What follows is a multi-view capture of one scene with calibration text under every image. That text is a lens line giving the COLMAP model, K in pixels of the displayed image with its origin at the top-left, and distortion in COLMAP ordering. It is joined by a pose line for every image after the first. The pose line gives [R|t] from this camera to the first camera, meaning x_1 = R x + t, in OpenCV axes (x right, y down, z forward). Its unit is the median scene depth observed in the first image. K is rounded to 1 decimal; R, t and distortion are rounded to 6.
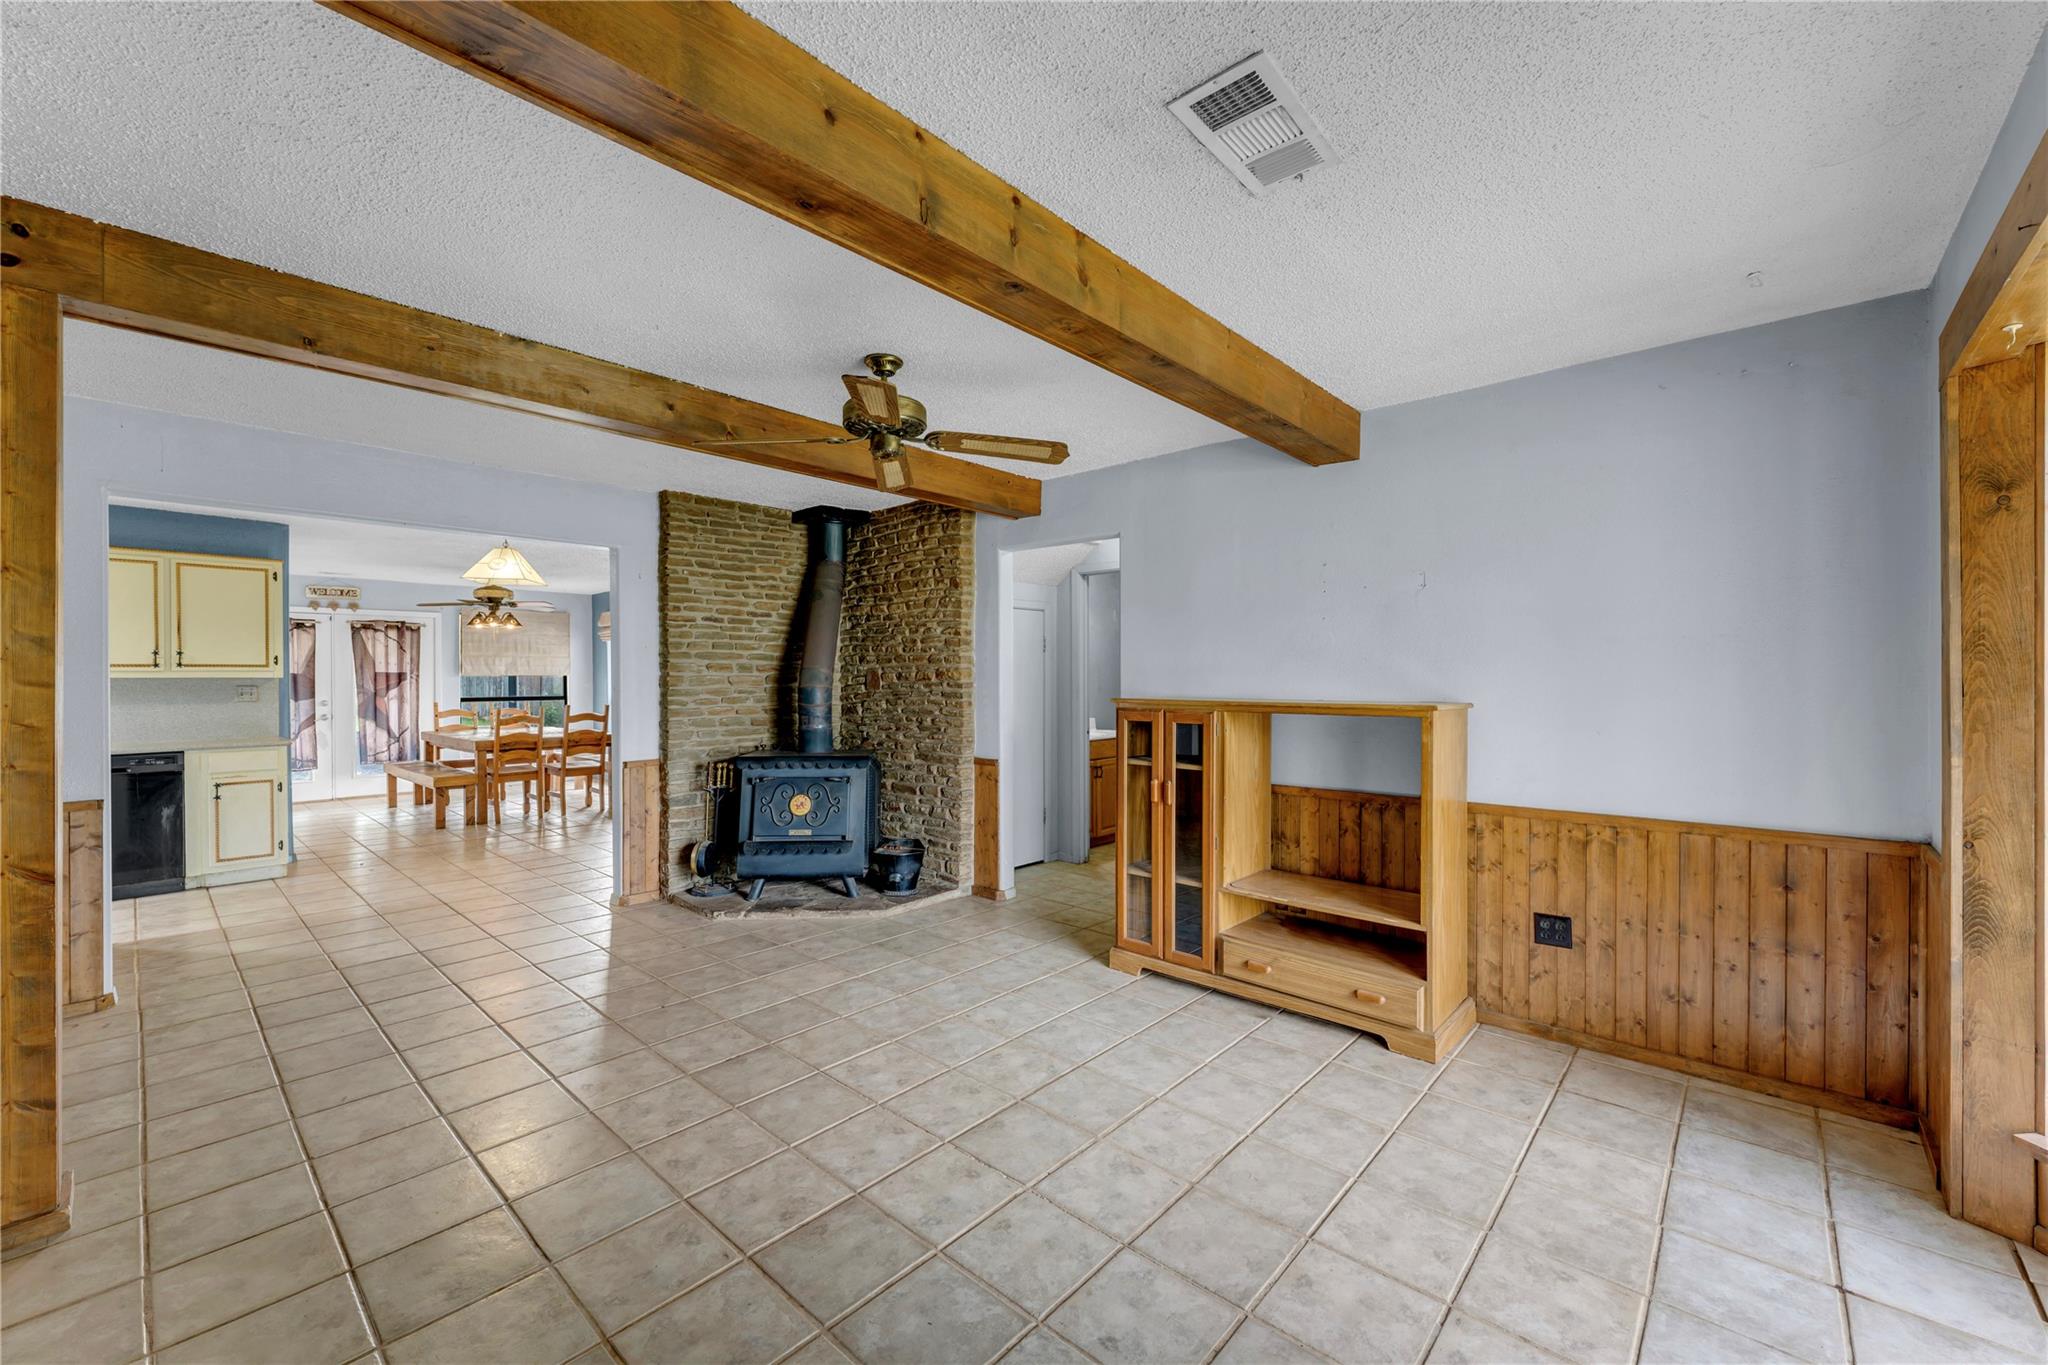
lens RADIAL K [[819.4, 0, 1023.4], [0, 819.4, 683.7], [0, 0, 1]] dist [0.000866, 0.000267]
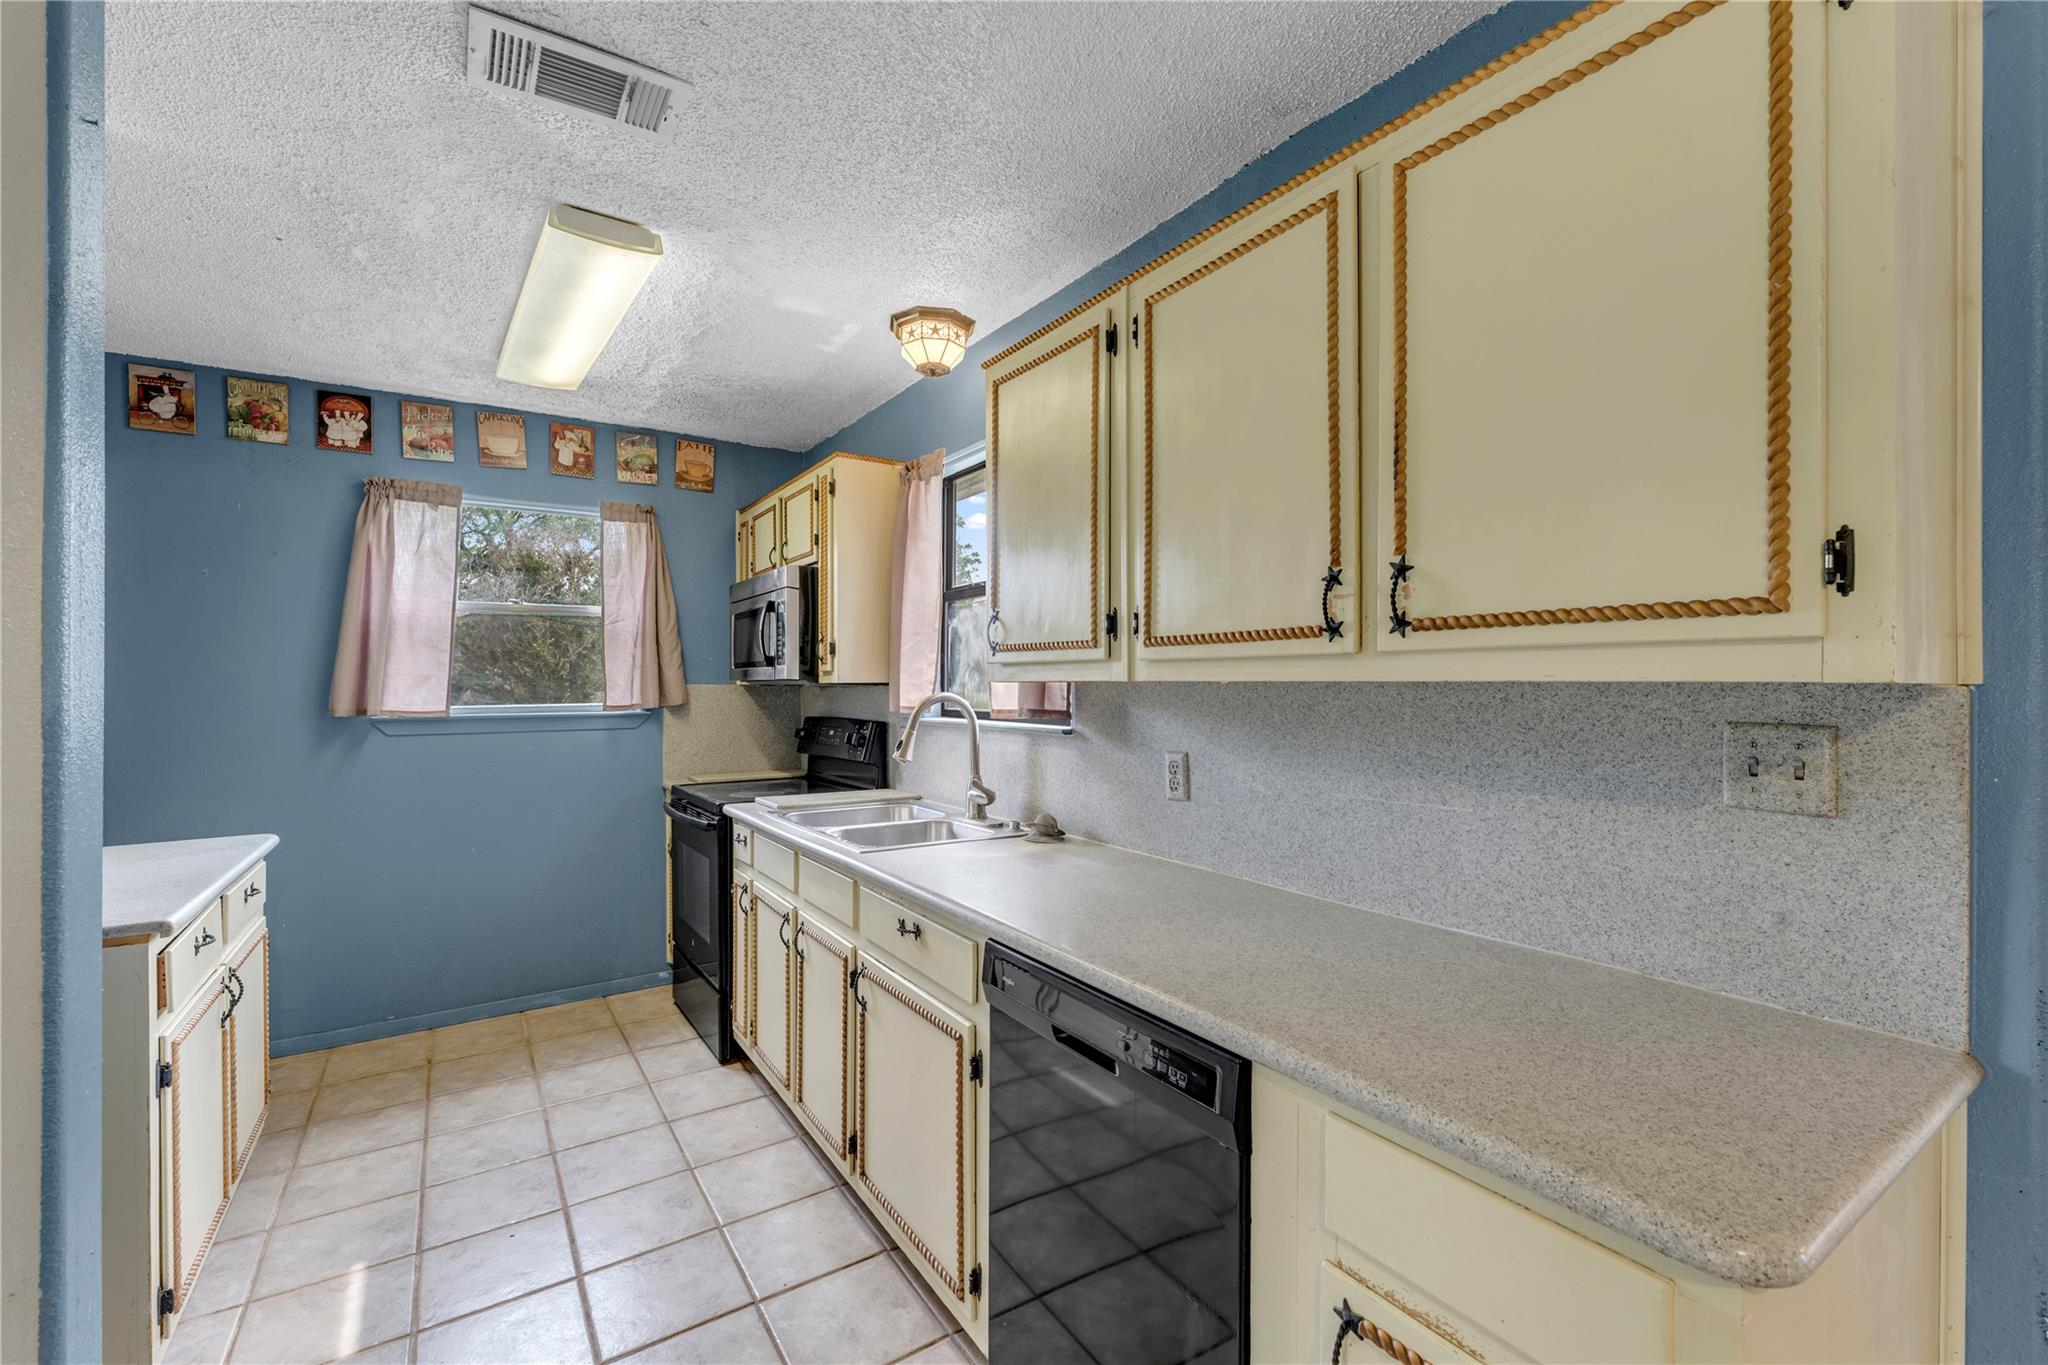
lens RADIAL K [[856.7, 0, 1021.4], [0, 856.7, 685.2], [0, 0, 1]] dist [-0.001523, 0.000179]
pose [[-0.247754, 0.005556, -0.968807, -0.783749], [-0.002473, 0.999977, 0.006367, -0.007760], [0.968820, 0.003973, -0.247734, 0.961933]]
